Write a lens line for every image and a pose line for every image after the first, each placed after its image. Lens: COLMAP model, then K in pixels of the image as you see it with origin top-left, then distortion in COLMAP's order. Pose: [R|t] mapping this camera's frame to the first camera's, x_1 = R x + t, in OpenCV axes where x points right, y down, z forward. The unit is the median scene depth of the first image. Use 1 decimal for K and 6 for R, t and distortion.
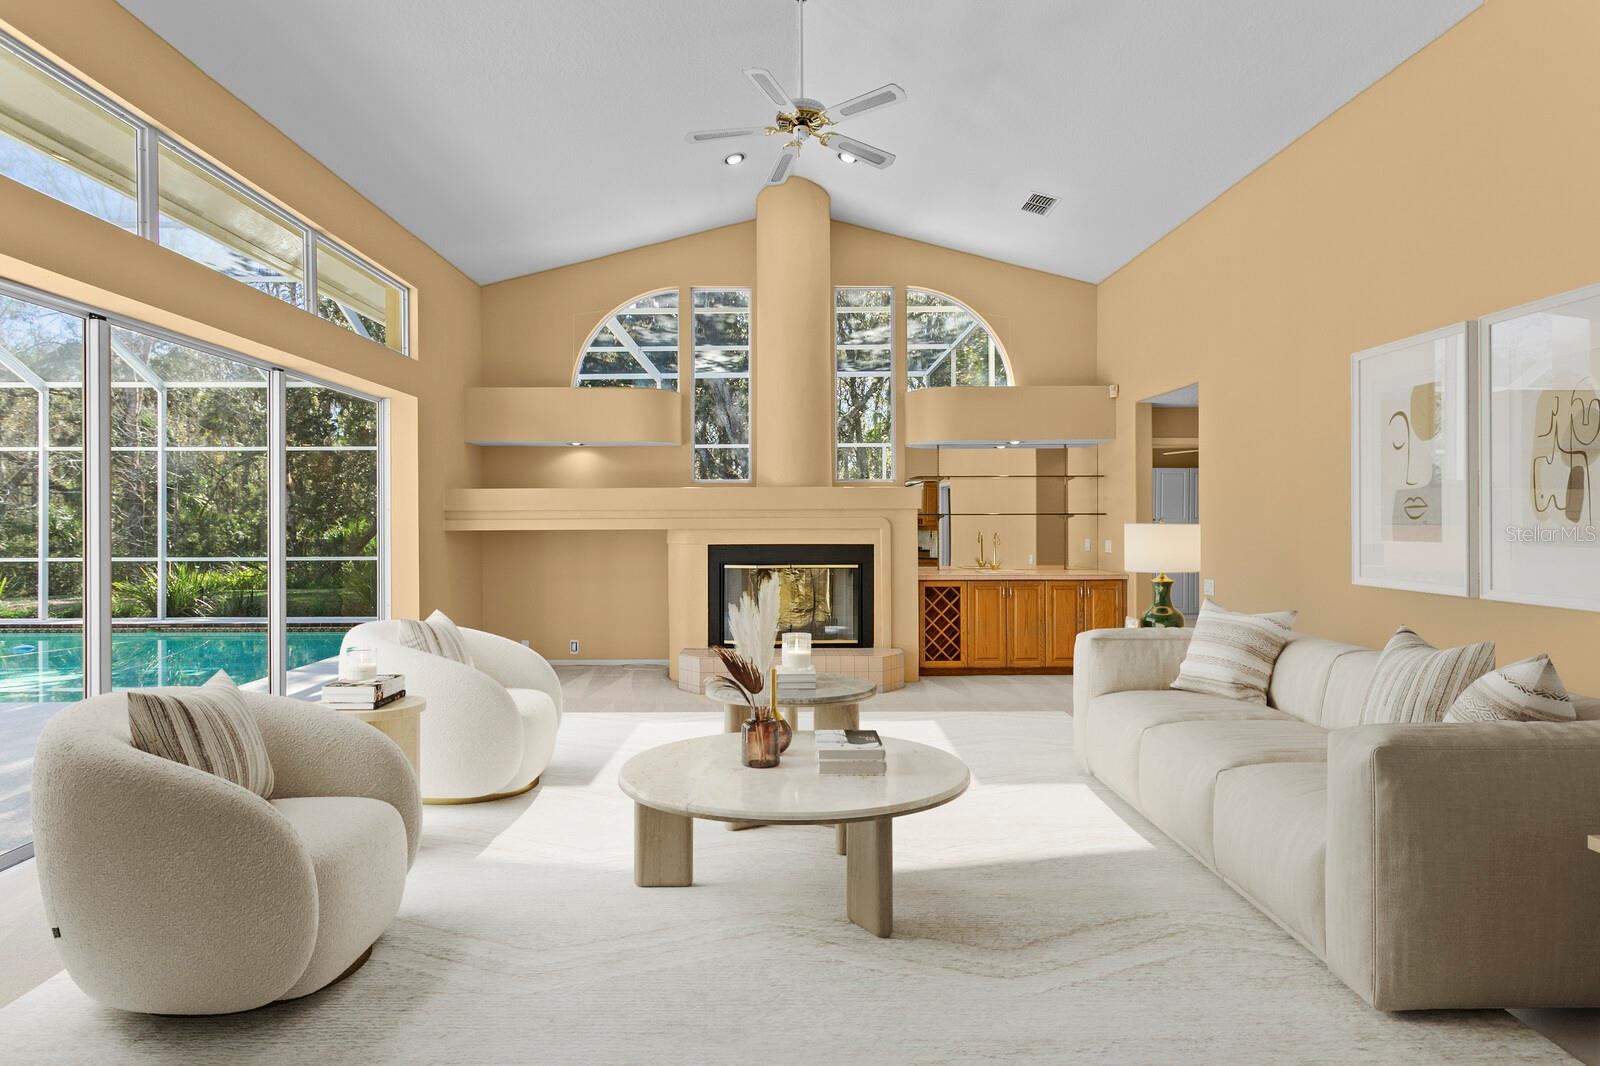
lens RADIAL K [[773.3, 0, 781.1], [0, 773.3, 523.8], [0, 0, 1]] dist [-0.003699, -0.000546]
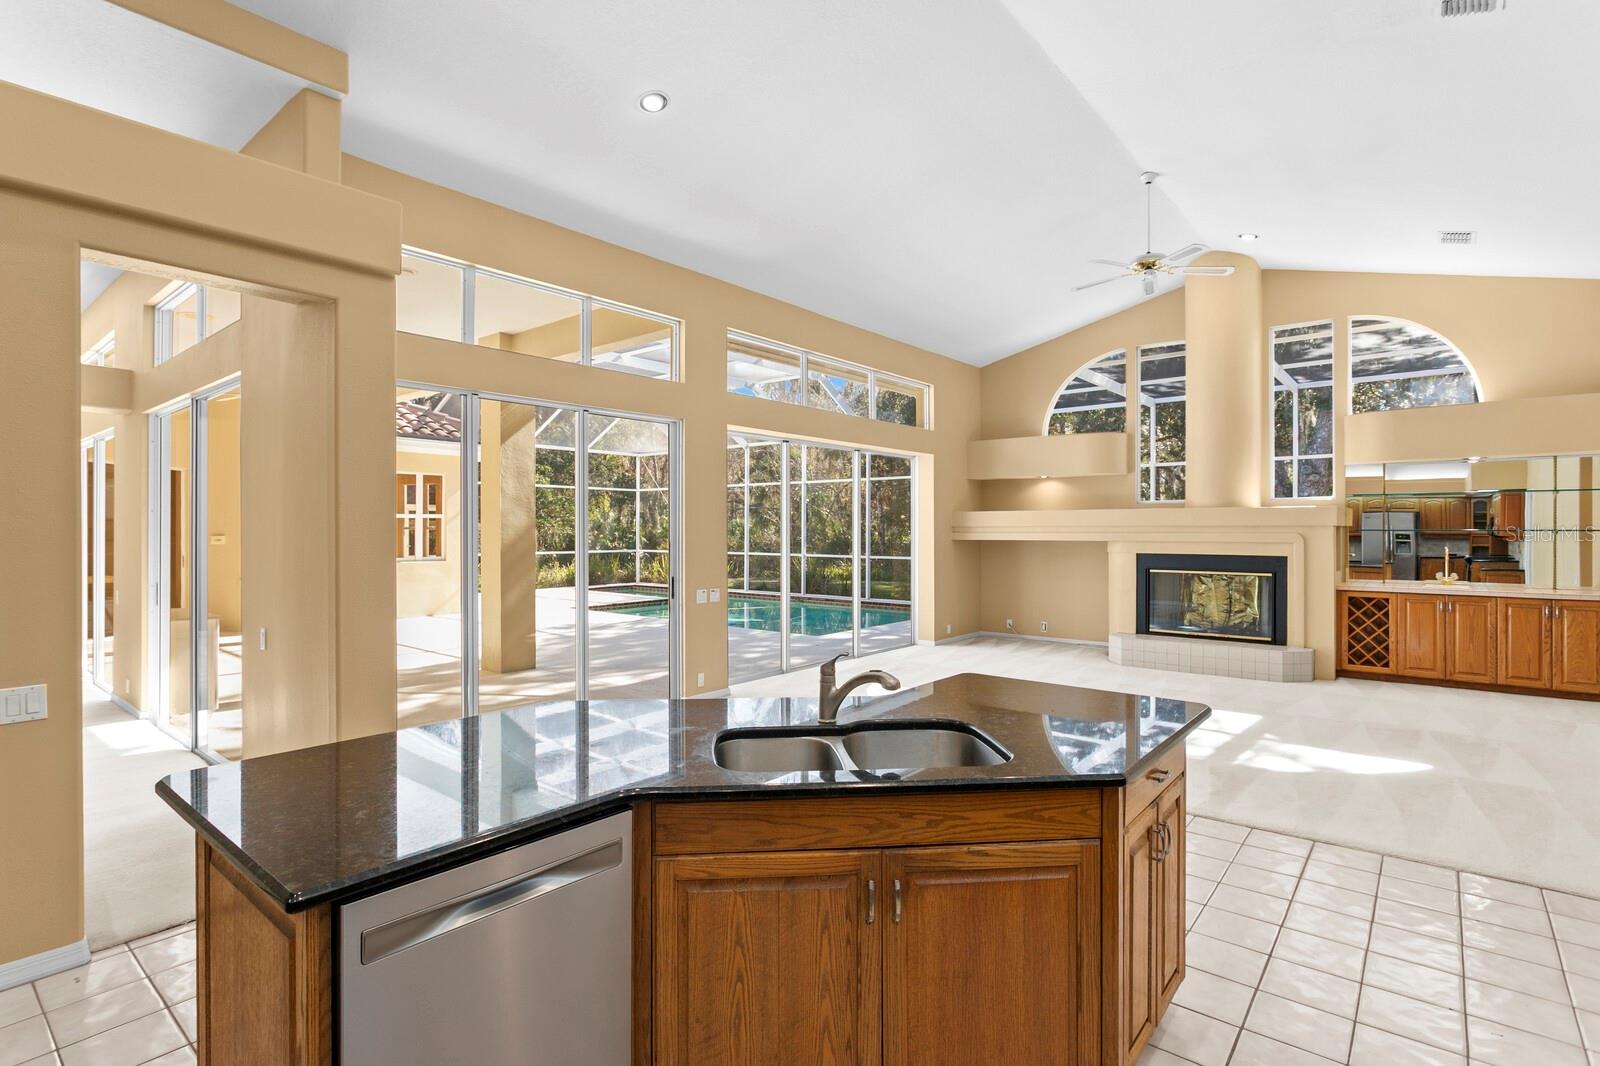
lens RADIAL K [[784.0, 0, 778.0], [0, 784.0, 528.4], [0, 0, 1]] dist [-0.008440, 0.000713]
pose [[0.759850, 0.003753, -0.650088, 0.289289], [-0.005096, 0.999987, -0.000183, -0.010884], [0.650079, 0.003451, 0.759859, -0.367954]]
